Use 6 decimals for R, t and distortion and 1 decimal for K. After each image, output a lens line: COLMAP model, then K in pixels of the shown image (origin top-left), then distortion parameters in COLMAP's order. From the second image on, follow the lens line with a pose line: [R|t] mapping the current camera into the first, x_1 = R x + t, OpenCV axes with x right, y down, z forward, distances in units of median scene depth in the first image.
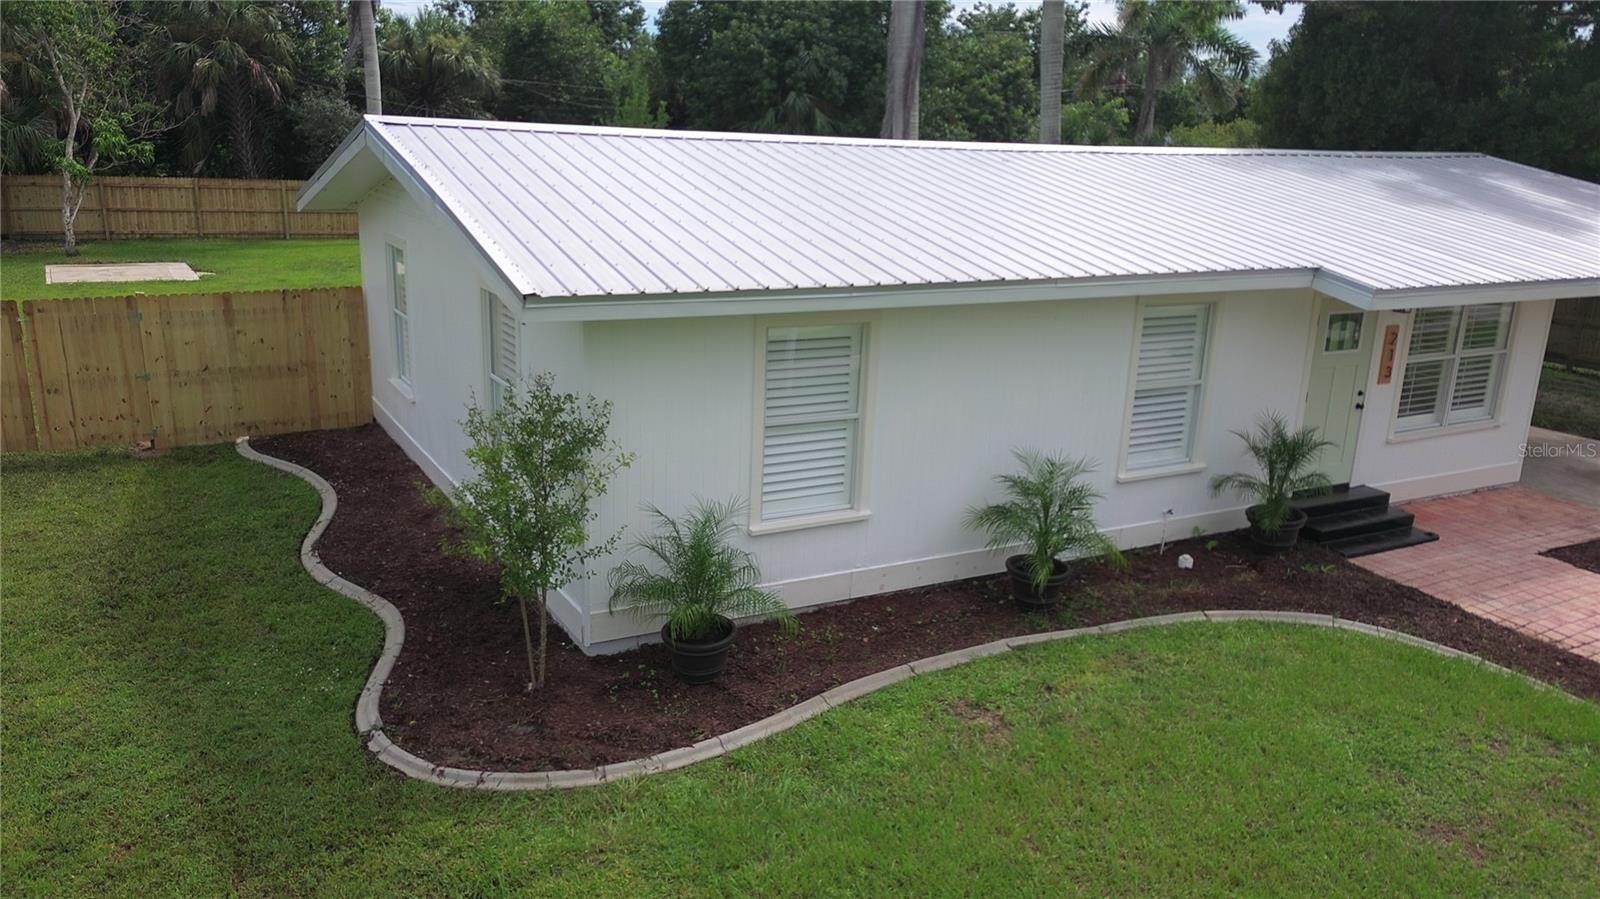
lens RADIAL K [[1188.9, 0, 800.0], [0, 1188.9, 449.5], [0, 0, 1]] dist [0.074065, -0.067838]
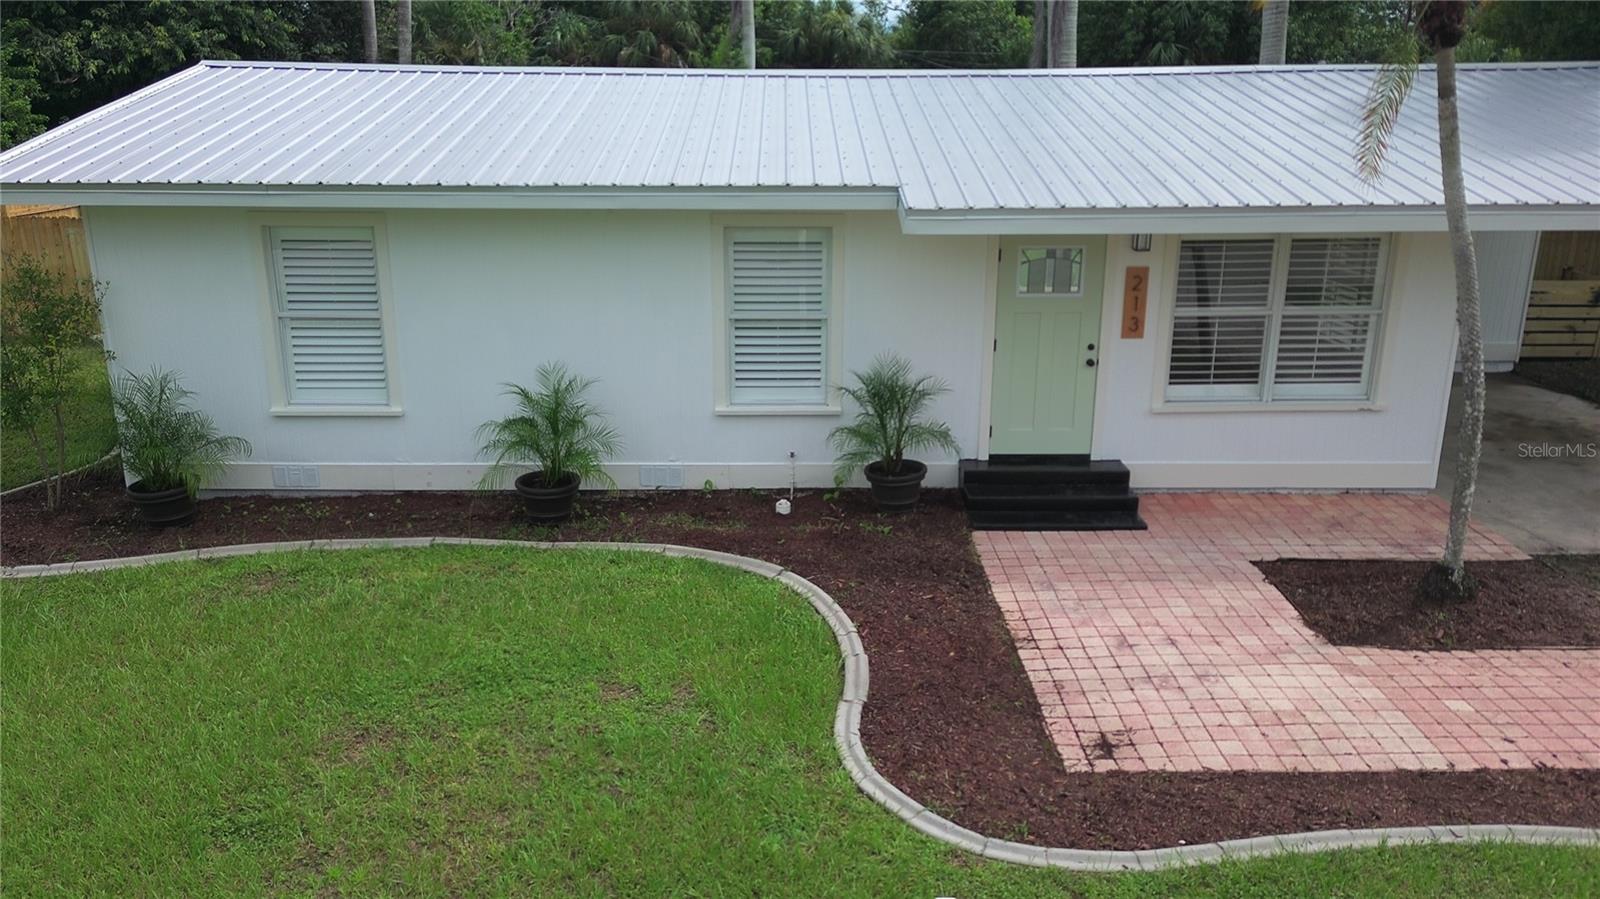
lens RADIAL K [[1188.9, 0, 800.0], [0, 1188.9, 449.5], [0, 0, 1]] dist [0.074065, -0.067838]
pose [[0.879695, 0.099185, -0.465080, 0.673205], [-0.092235, 0.995022, 0.037741, 0.011382], [0.466508, 0.009696, 0.884464, 0.167996]]
